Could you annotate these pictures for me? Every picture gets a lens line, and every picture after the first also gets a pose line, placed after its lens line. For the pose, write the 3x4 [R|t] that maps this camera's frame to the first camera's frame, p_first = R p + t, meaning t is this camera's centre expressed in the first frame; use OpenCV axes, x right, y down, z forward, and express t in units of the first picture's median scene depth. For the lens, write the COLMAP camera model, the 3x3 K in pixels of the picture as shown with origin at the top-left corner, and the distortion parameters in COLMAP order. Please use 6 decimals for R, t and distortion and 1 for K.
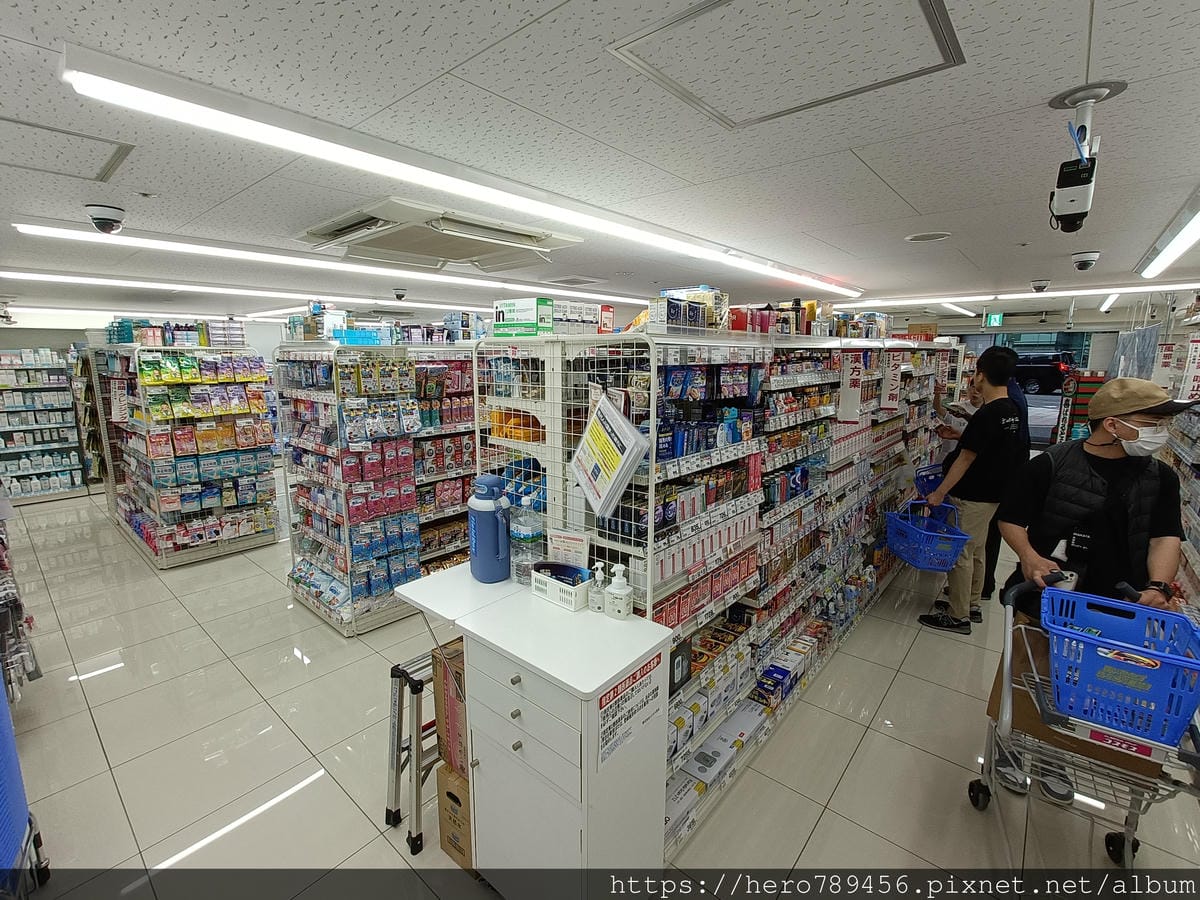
lens RADIAL K [[542.2, 0, 600.0], [0, 542.2, 450.0], [0, 0, 1]] dist [-0.002204, -0.000381]
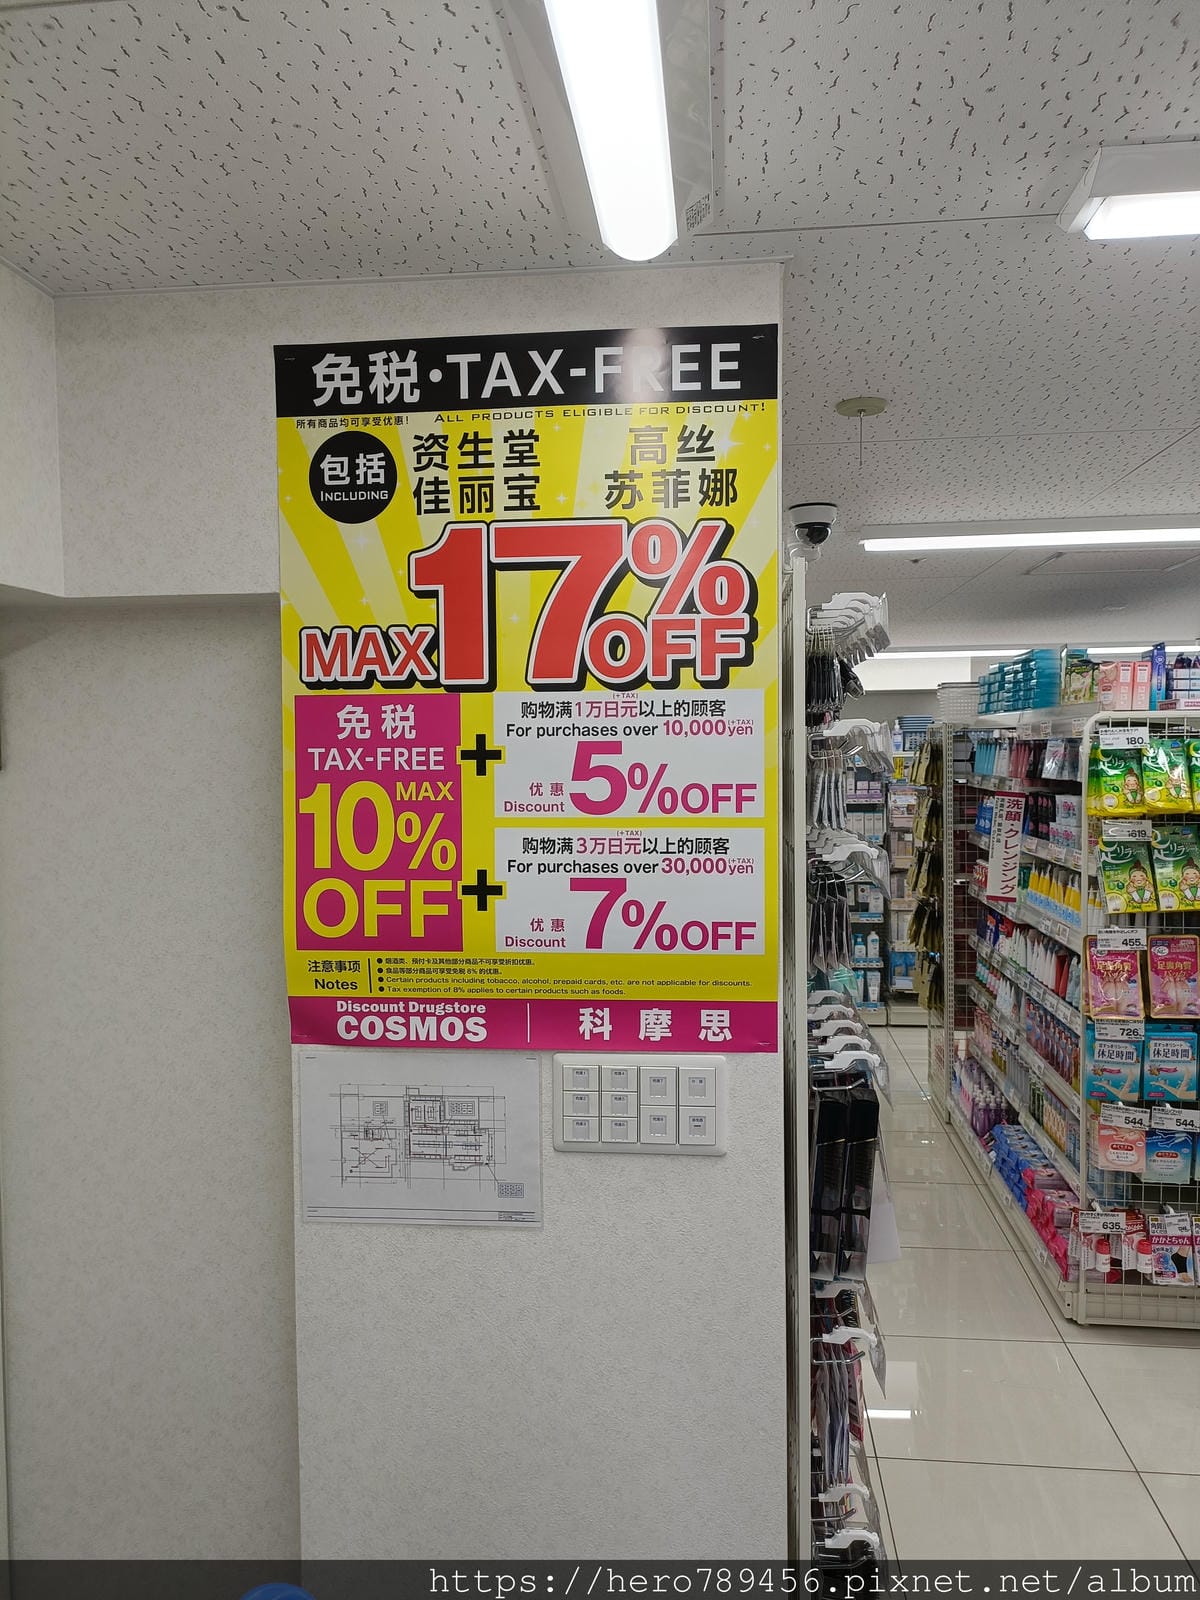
lens RADIAL K [[1178.8, 0, 600.0], [0, 1178.8, 800.0], [0, 0, 1]] dist [0.001950, -0.000416]
pose [[0.569124, 0.030361, -0.821691, -0.353286], [-0.132470, 0.989650, -0.055184, -0.038386], [0.811511, 0.140256, 0.567256, 0.251107]]
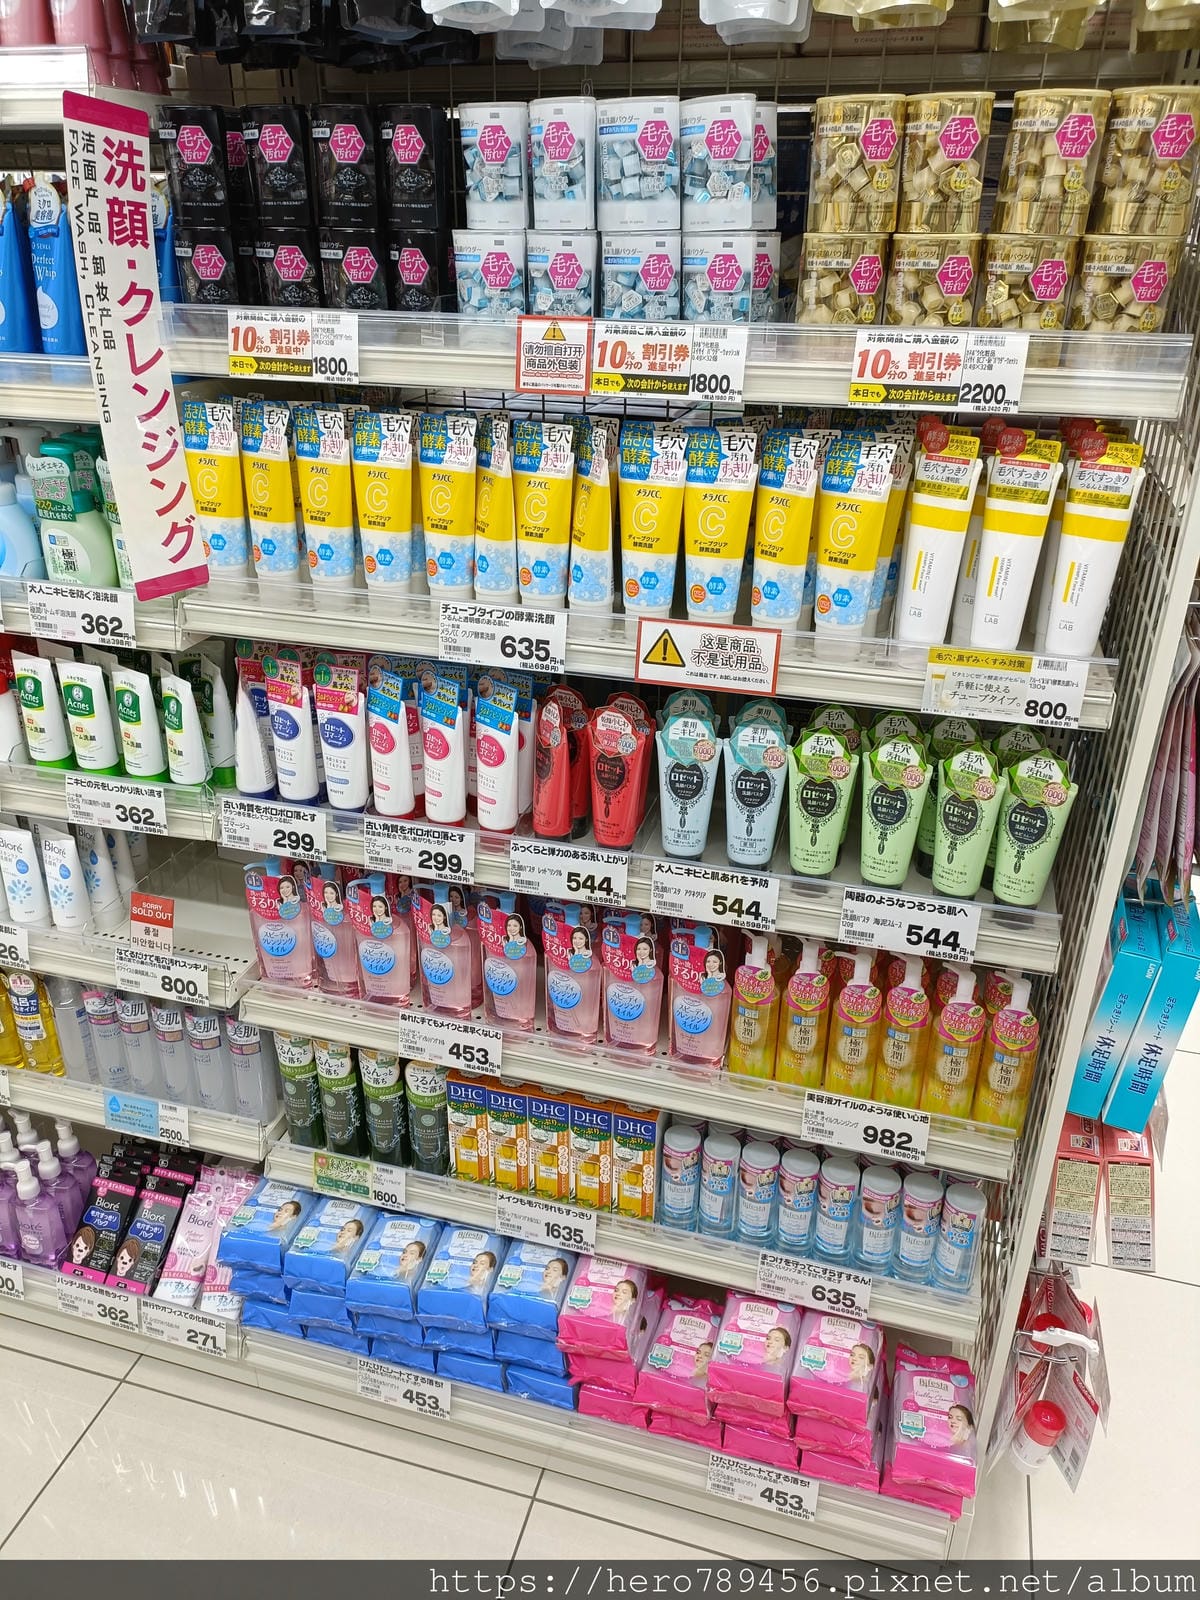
lens RADIAL K [[1178.8, 0, 600.0], [0, 1178.8, 800.0], [0, 0, 1]] dist [0.001950, -0.000416]
pose [[0.909046, -0.186452, 0.372655, -0.991224], [0.071152, 0.950628, 0.302064, -0.081020], [-0.410577, -0.248075, 0.877431, 0.825059]]
